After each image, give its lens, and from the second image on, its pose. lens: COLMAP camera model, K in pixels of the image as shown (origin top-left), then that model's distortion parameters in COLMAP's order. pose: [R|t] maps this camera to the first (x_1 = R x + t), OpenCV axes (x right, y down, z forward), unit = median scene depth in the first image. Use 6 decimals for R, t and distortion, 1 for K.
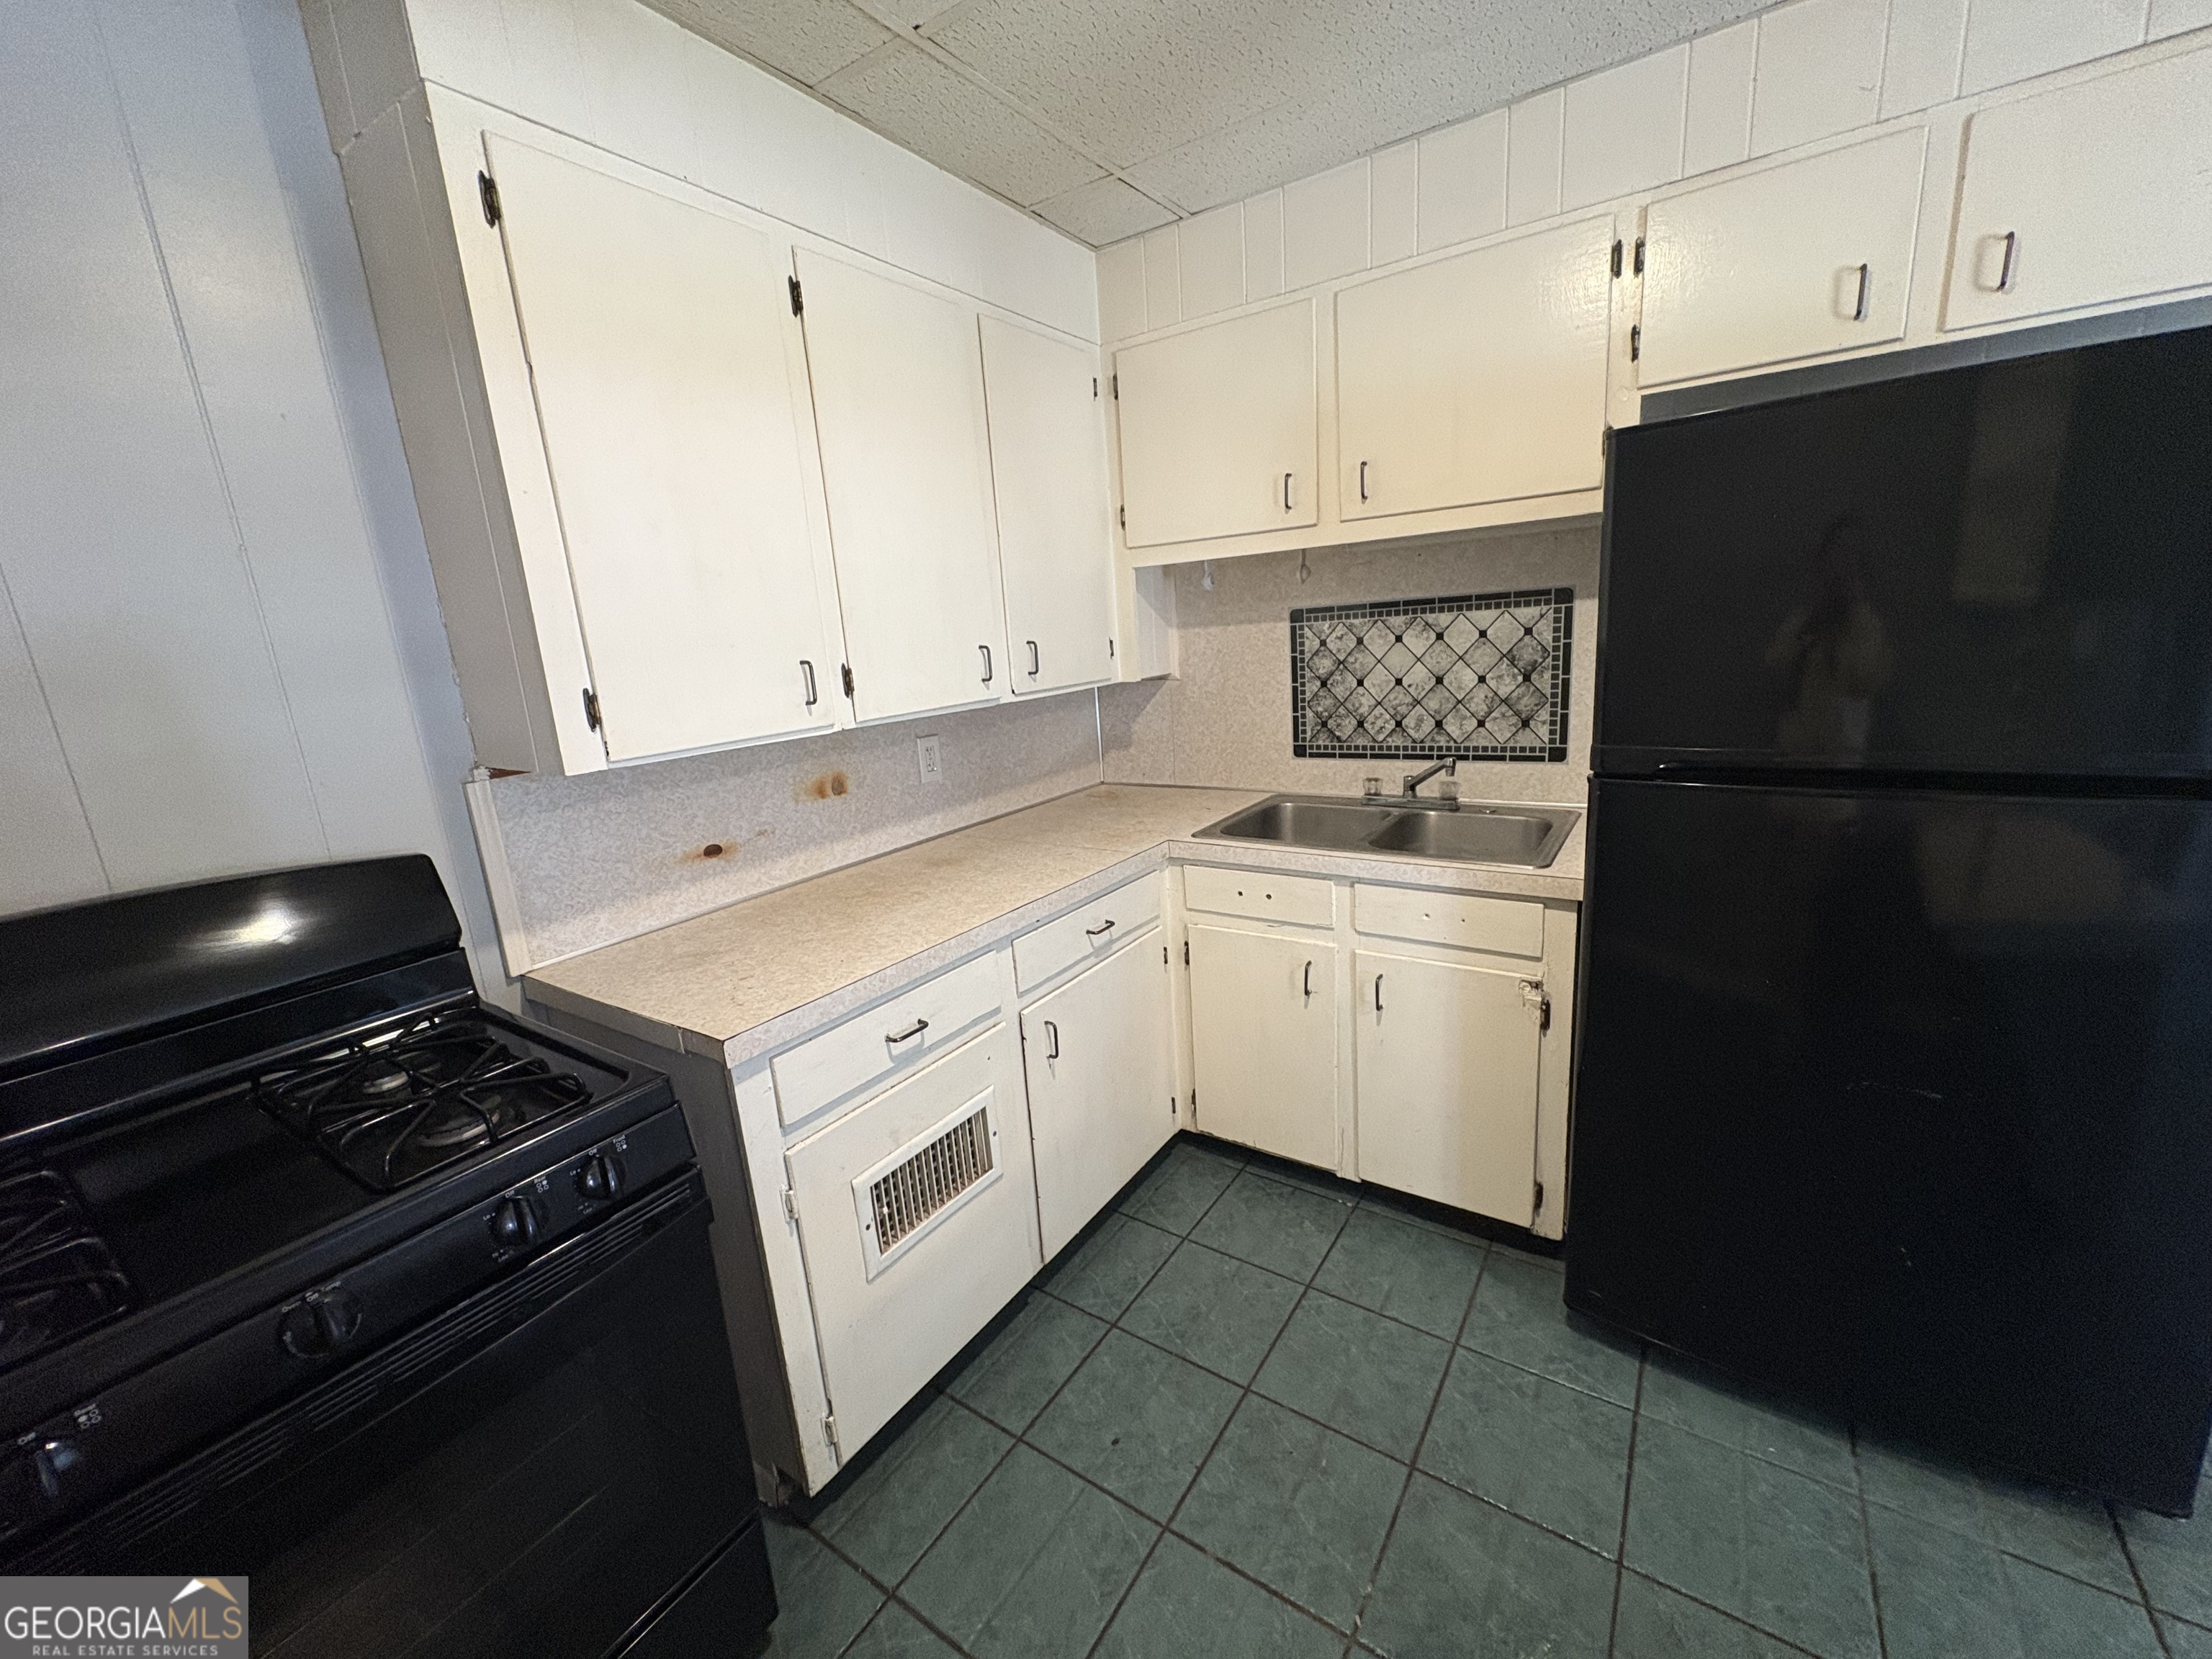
lens RADIAL K [[876.8, 0, 1106.0], [0, 876.8, 829.5], [0, 0, 1]] dist [0.000346, 0.000159]
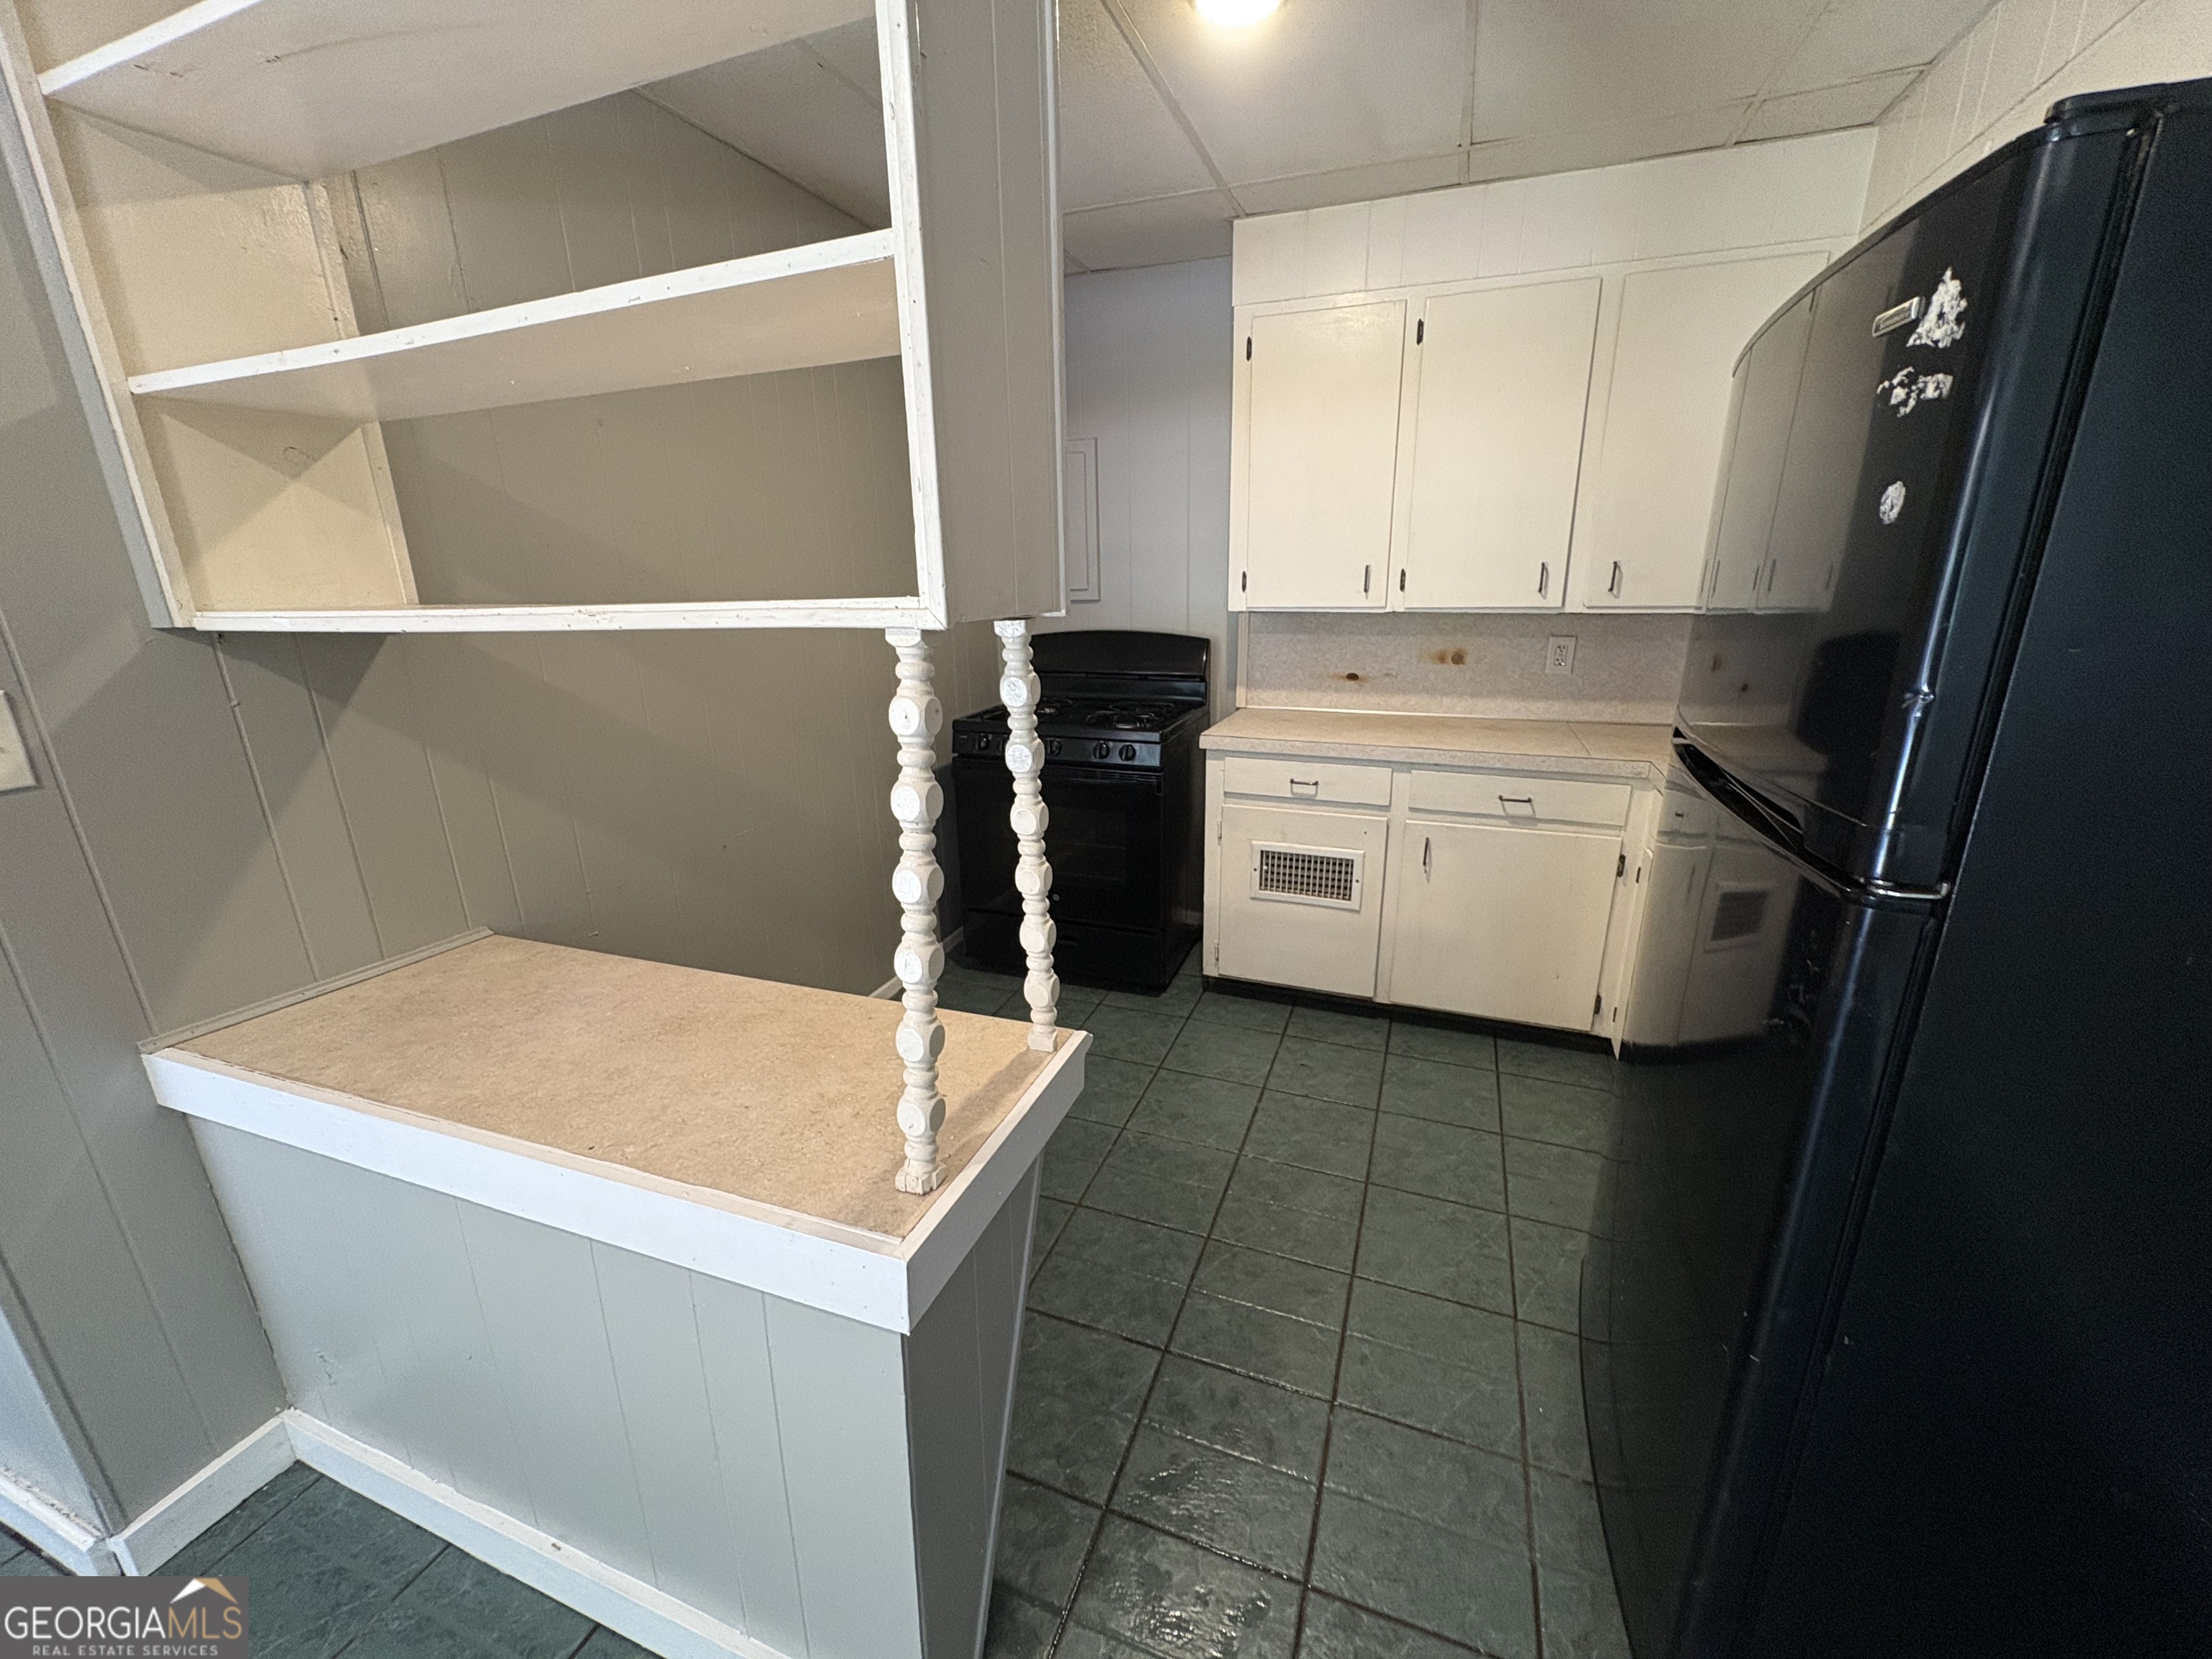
lens RADIAL K [[876.8, 0, 1106.0], [0, 876.8, 829.5], [0, 0, 1]] dist [0.000346, 0.000159]
pose [[0.226978, 0.336835, -0.913796, 1.064542], [-0.223733, 0.931225, 0.287687, -0.080050], [0.947853, 0.139148, 0.286729, 0.105384]]
